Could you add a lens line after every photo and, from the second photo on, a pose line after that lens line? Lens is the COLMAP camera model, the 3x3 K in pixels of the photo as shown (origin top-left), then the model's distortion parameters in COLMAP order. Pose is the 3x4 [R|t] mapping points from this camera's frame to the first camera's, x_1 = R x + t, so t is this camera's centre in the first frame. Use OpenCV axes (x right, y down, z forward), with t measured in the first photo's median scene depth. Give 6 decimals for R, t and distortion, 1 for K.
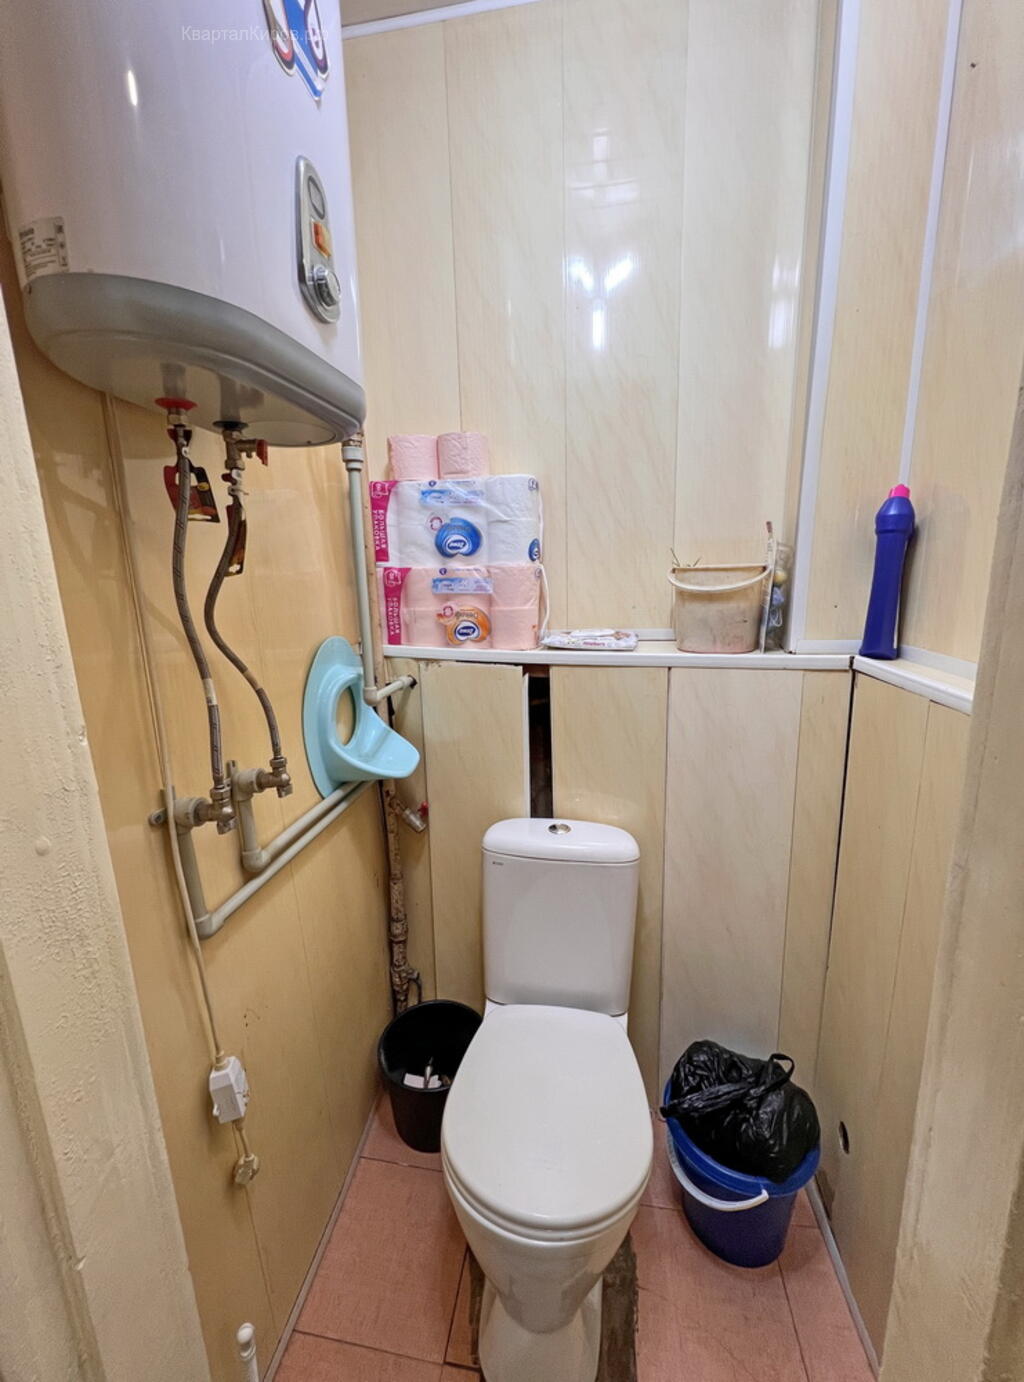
lens RADIAL K [[563.2, 0, 512.4], [0, 563.2, 689.6], [0, 0, 1]] dist [-0.002338, 0.000215]
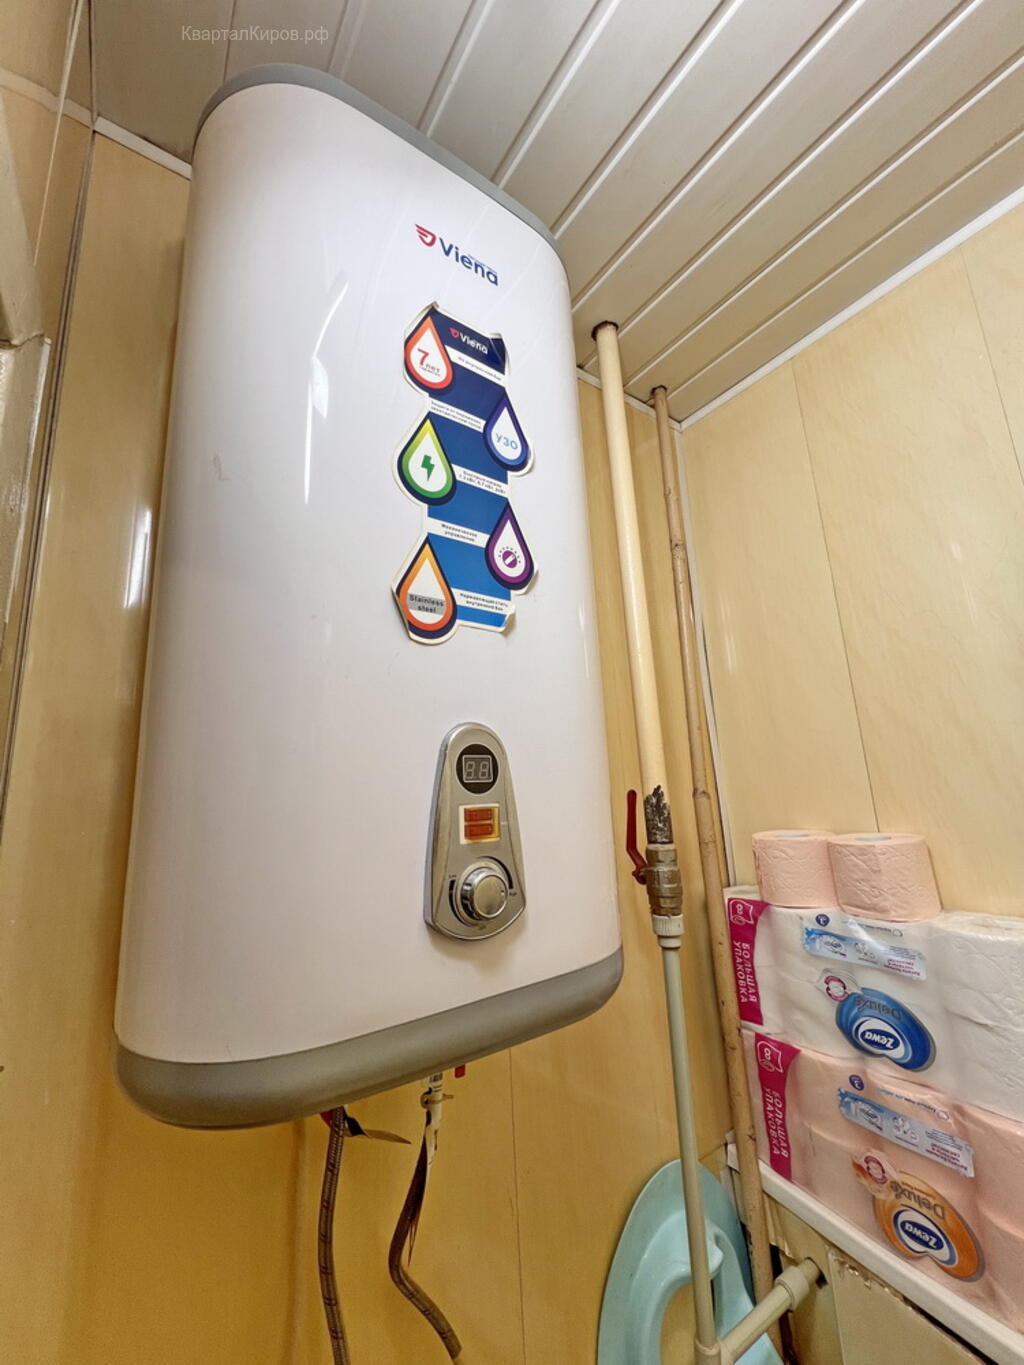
lens RADIAL K [[546.8, 0, 508.5], [0, 546.8, 679.7], [0, 0, 1]] dist [-0.002205, 0.000118]
pose [[0.700906, -0.150643, -0.697163, 0.074573], [-0.115158, 0.940716, -0.319047, -0.375097], [0.703895, 0.303907, 0.642006, 0.276945]]
